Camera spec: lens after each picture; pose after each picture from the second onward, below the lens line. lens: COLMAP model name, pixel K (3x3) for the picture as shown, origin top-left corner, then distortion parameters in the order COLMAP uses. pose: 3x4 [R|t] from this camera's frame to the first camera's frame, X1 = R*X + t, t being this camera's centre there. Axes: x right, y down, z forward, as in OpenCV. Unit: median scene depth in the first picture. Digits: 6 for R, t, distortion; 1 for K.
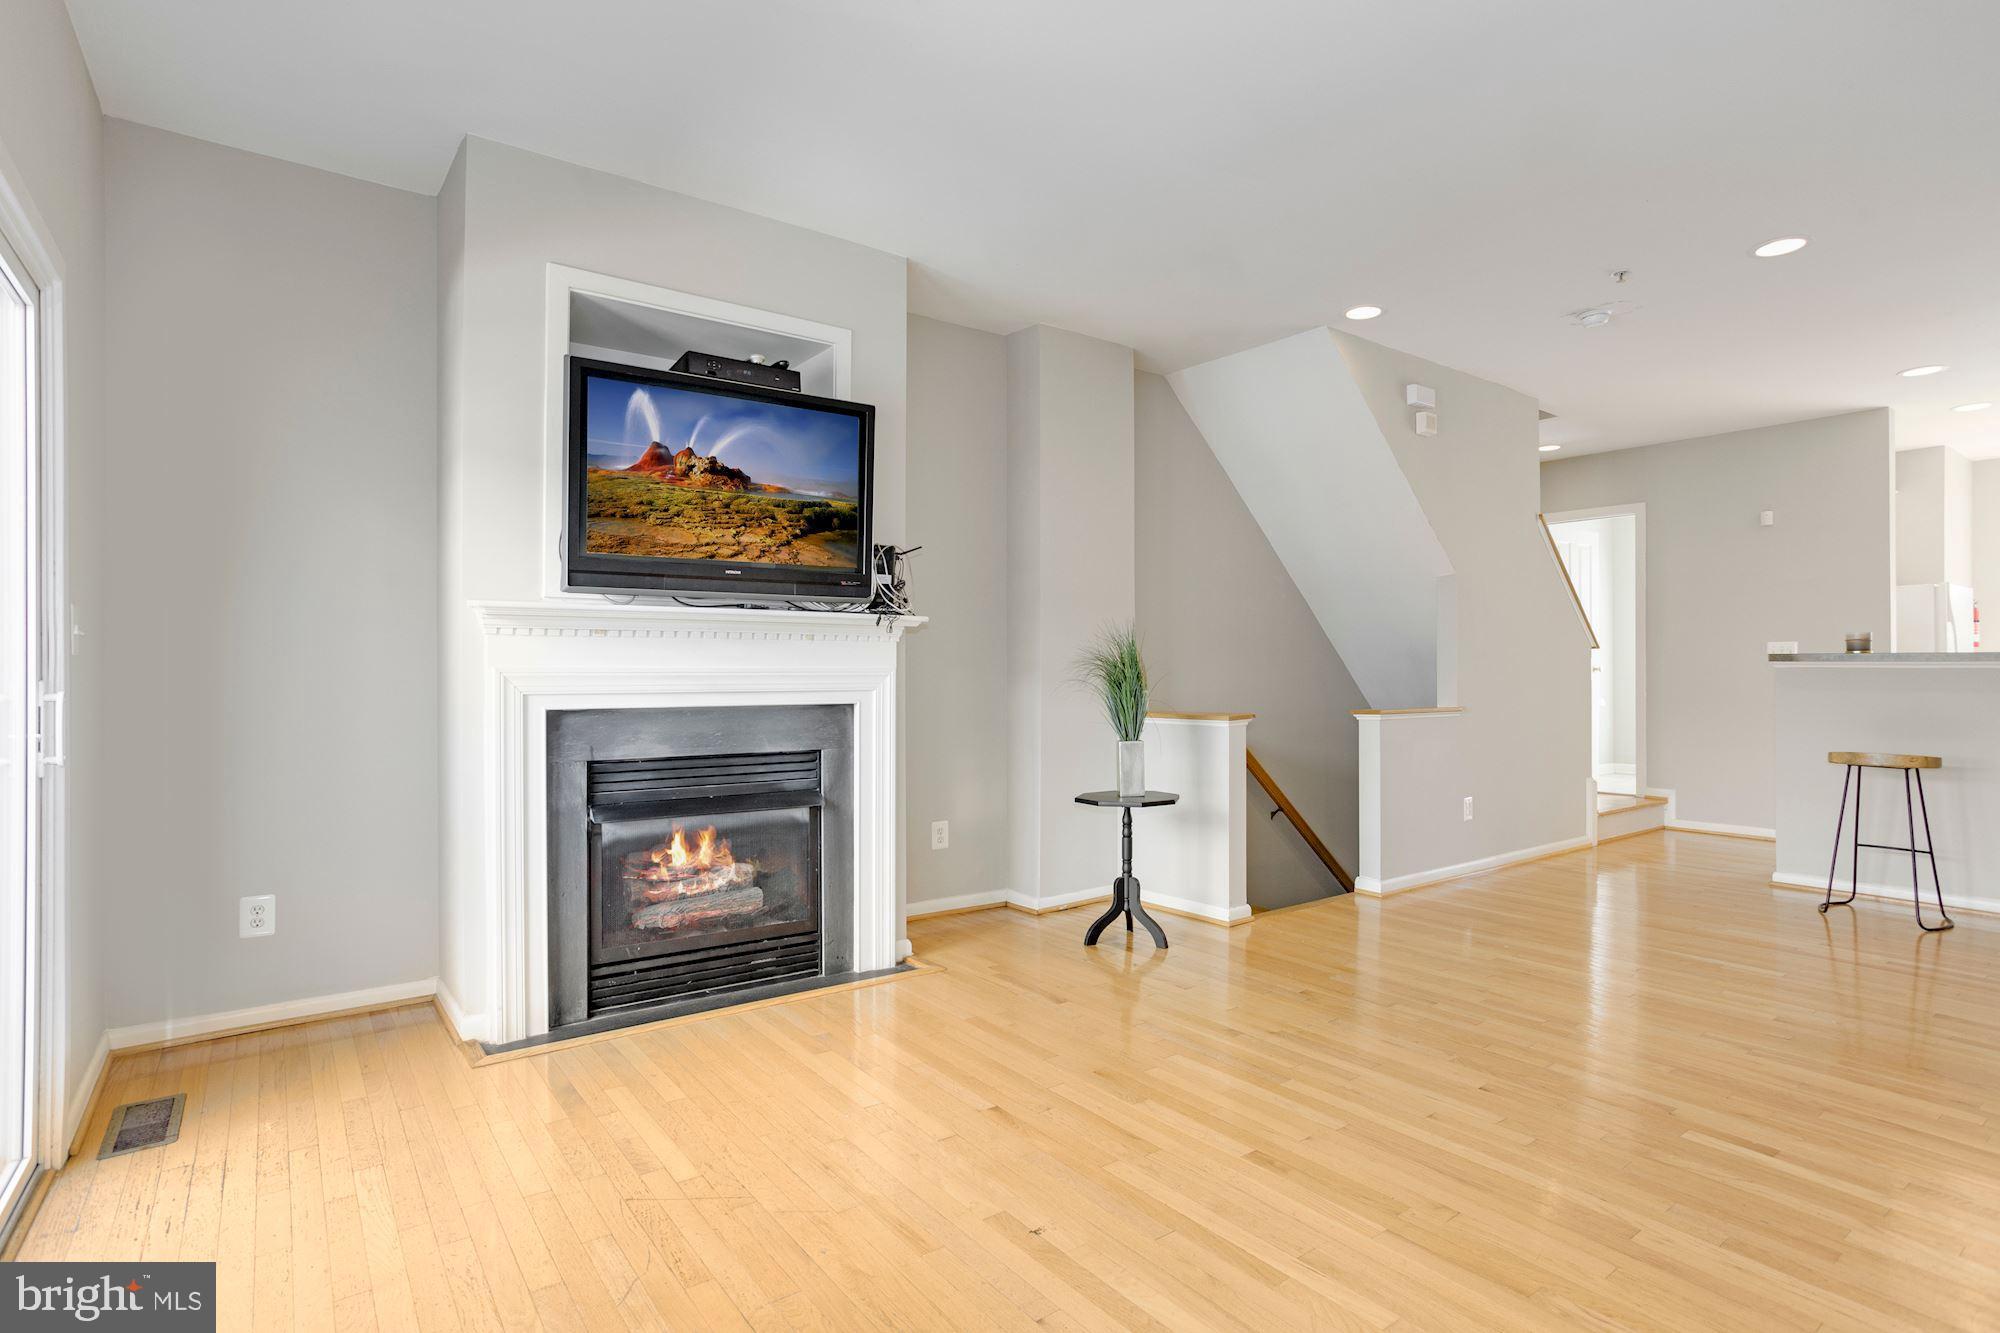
lens RADIAL K [[1001.0, 0, 997.9], [0, 1001.0, 650.7], [0, 0, 1]] dist [-0.064111, 0.048666]
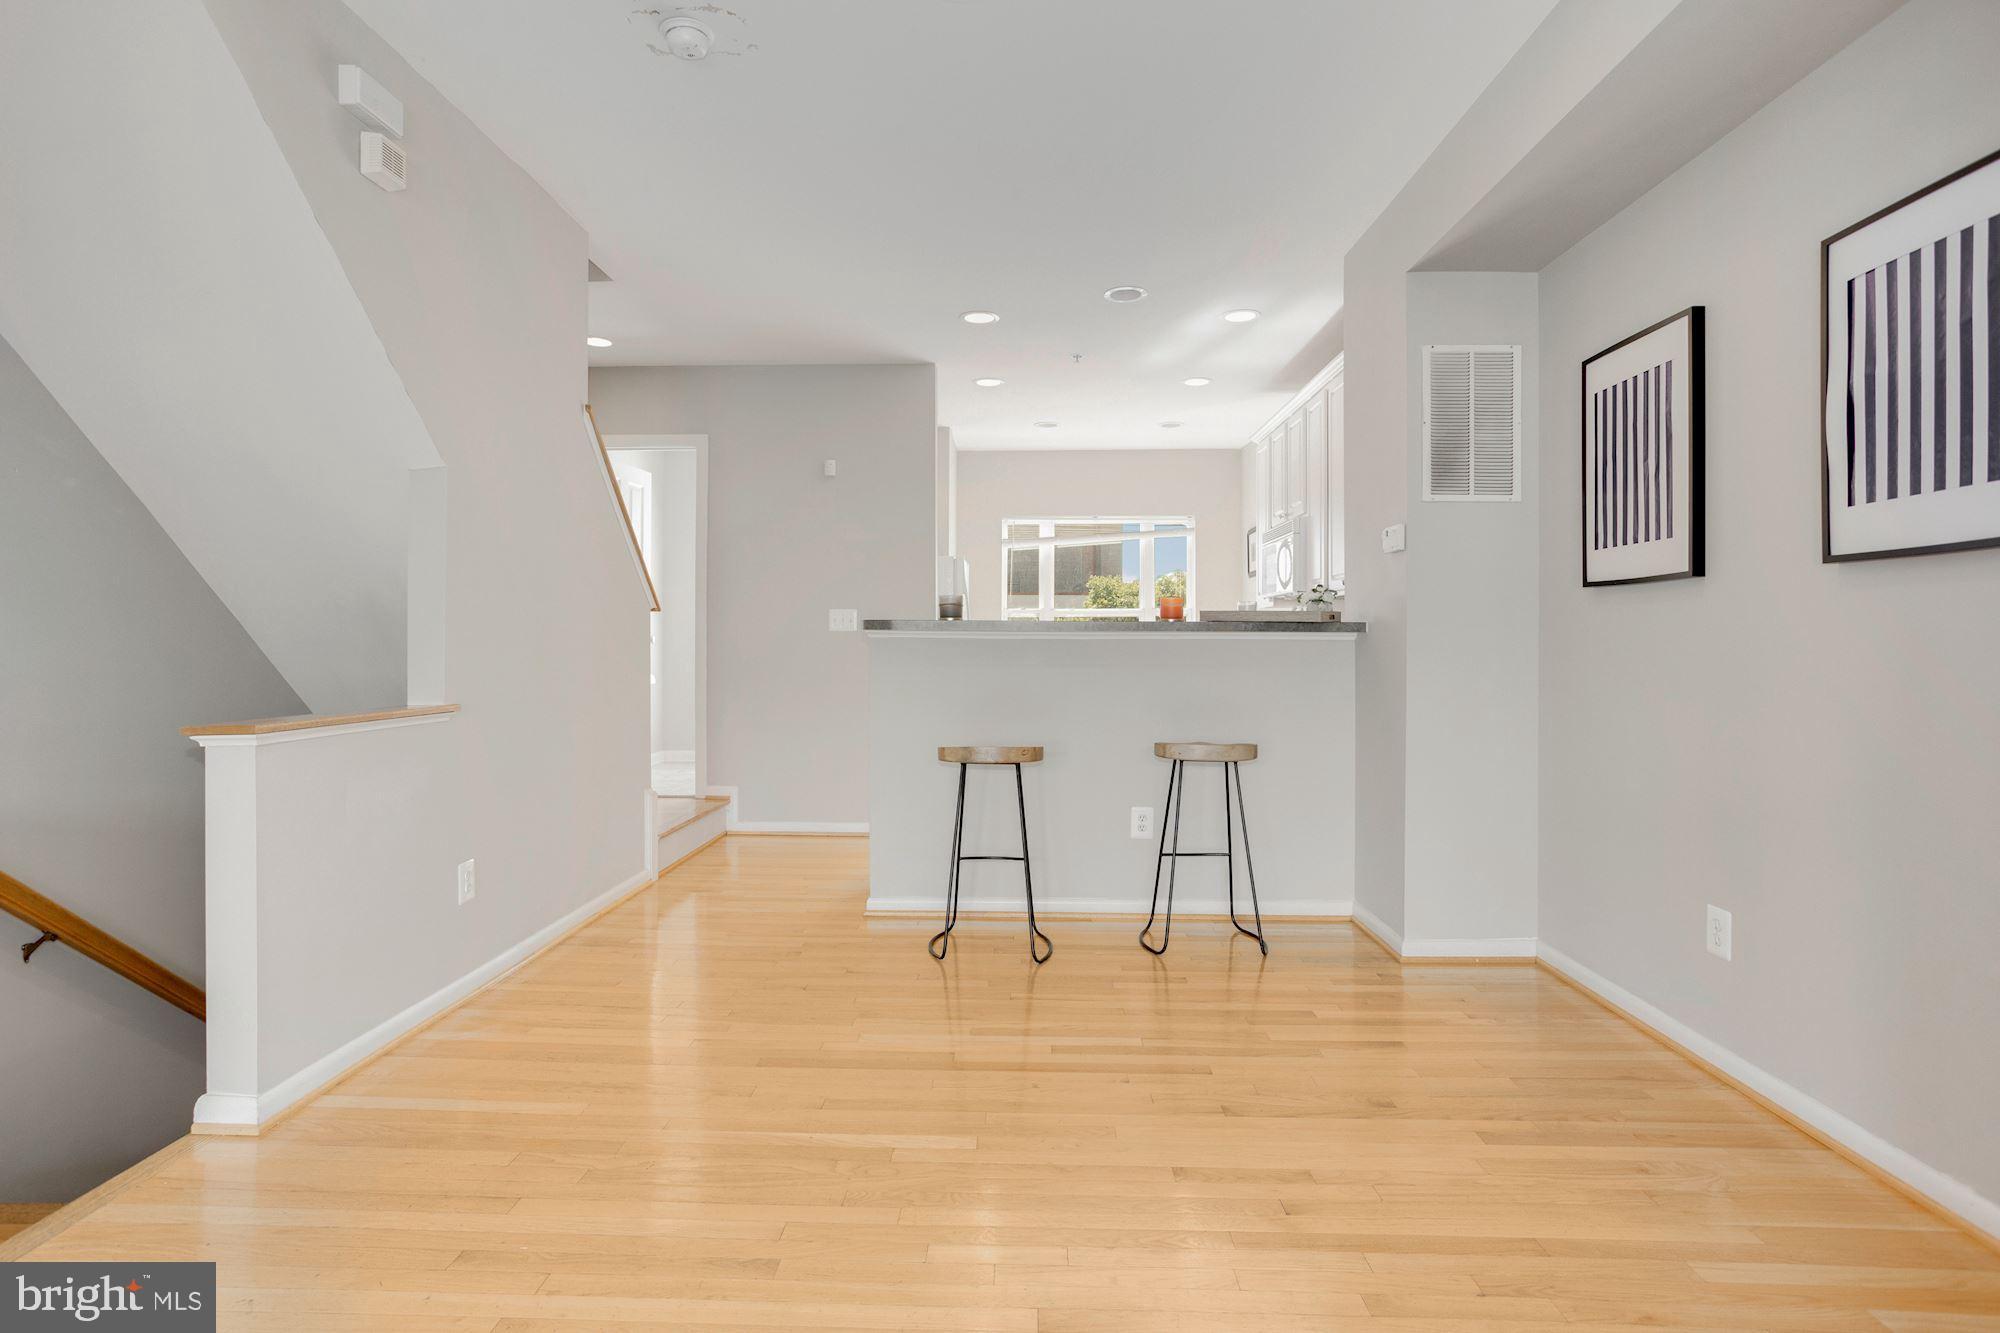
lens RADIAL K [[1001.0, 0, 997.9], [0, 1001.0, 650.7], [0, 0, 1]] dist [-0.064111, 0.048666]
pose [[0.618075, -0.006884, 0.786089, 0.228442], [-0.016518, 0.999627, 0.021742, 0.008617], [-0.785946, -0.026423, 0.617730, 0.426736]]
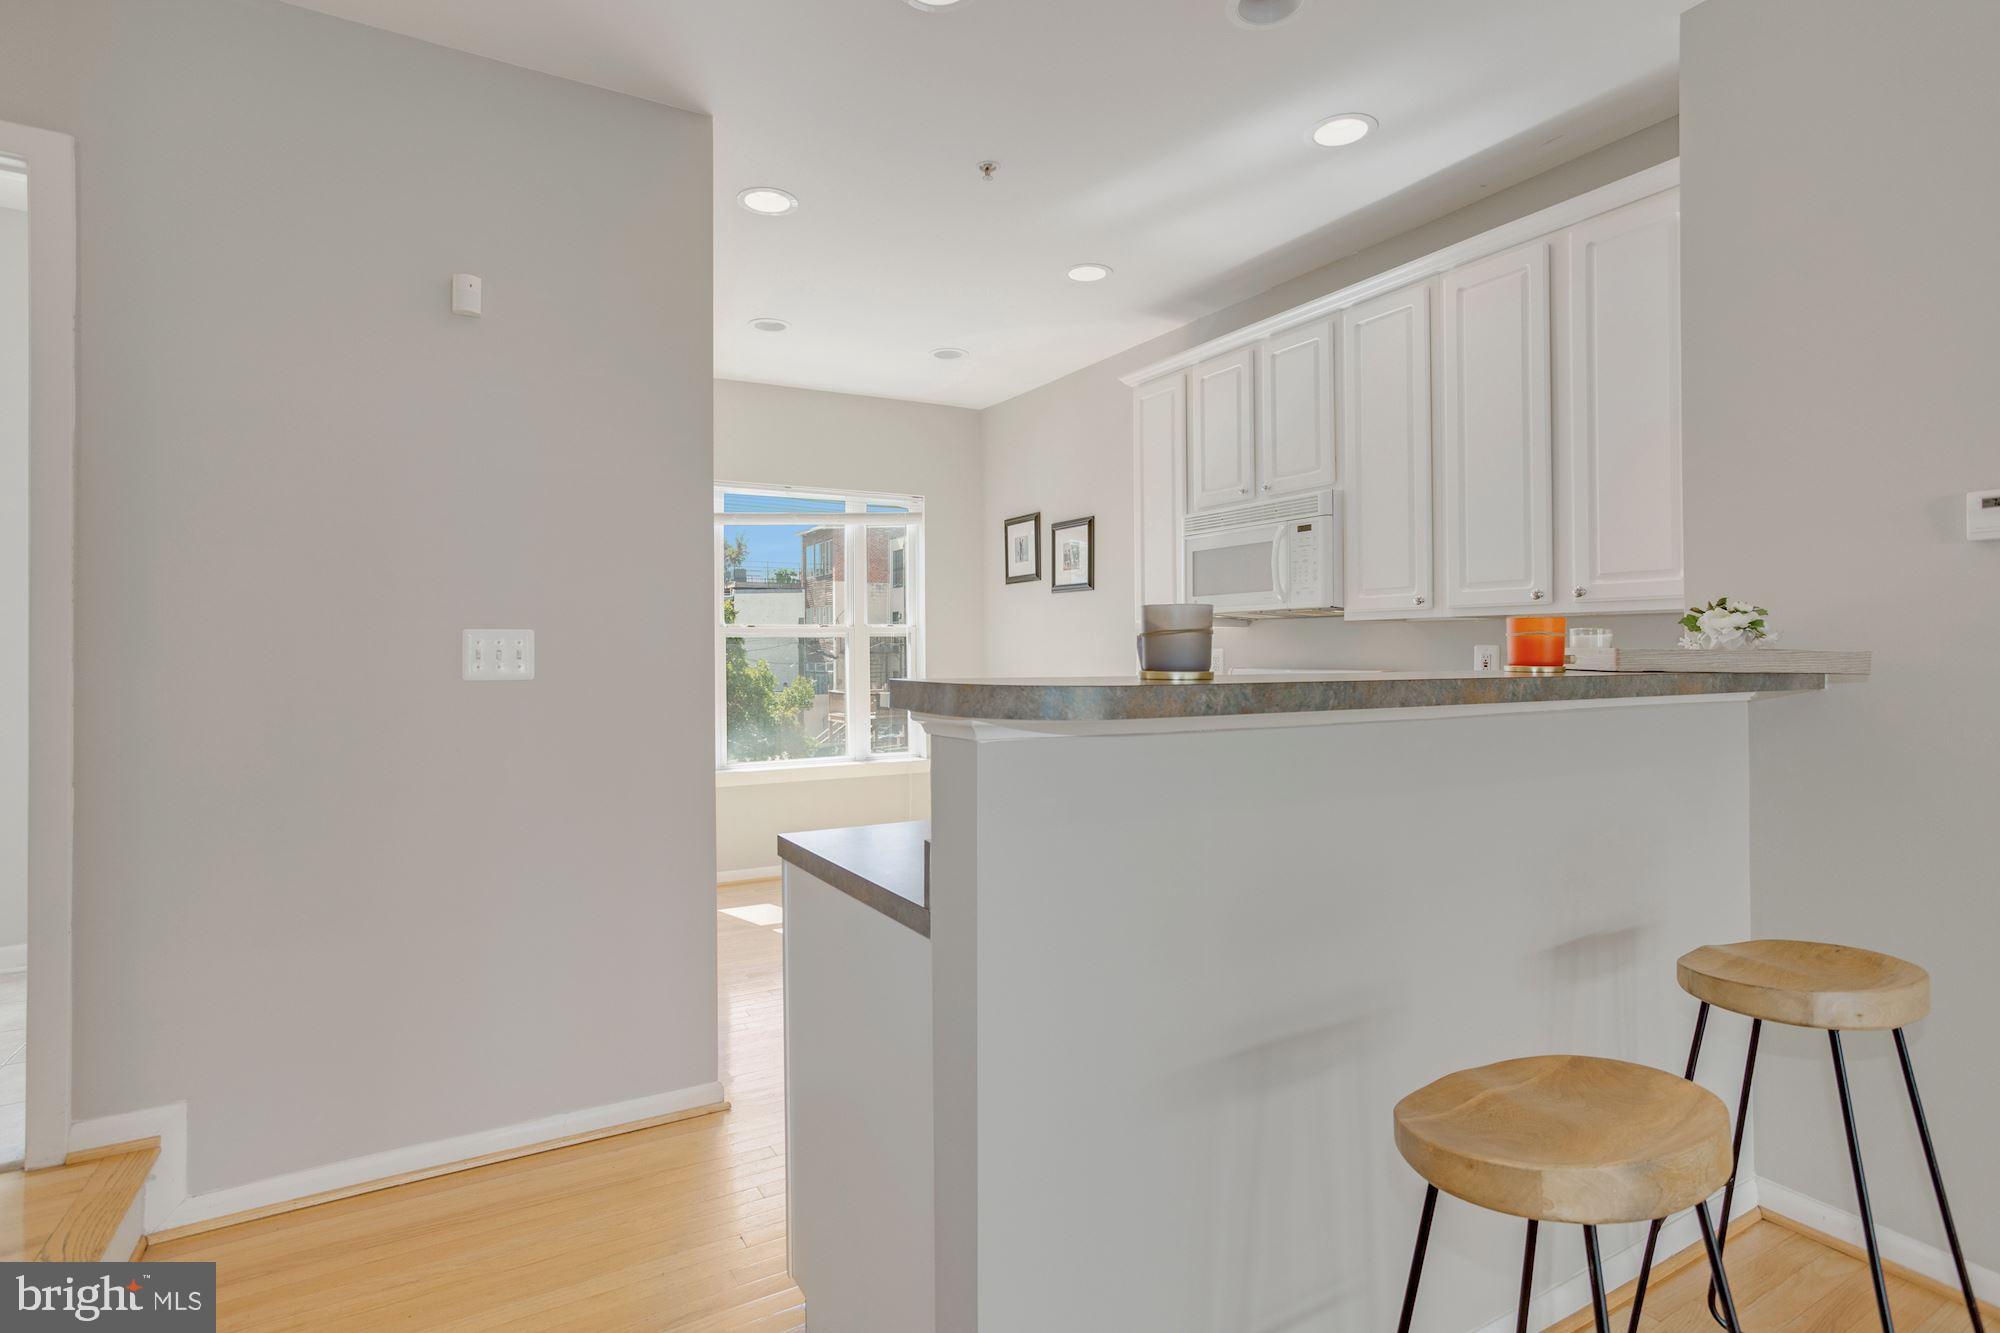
lens RADIAL K [[1001.0, 0, 997.9], [0, 1001.0, 650.7], [0, 0, 1]] dist [-0.064111, 0.048666]
pose [[0.110176, -0.001938, 0.993910, 0.561589], [-0.013447, 0.999904, 0.003441, -0.005406], [-0.993821, -0.013744, 0.110139, 0.974725]]
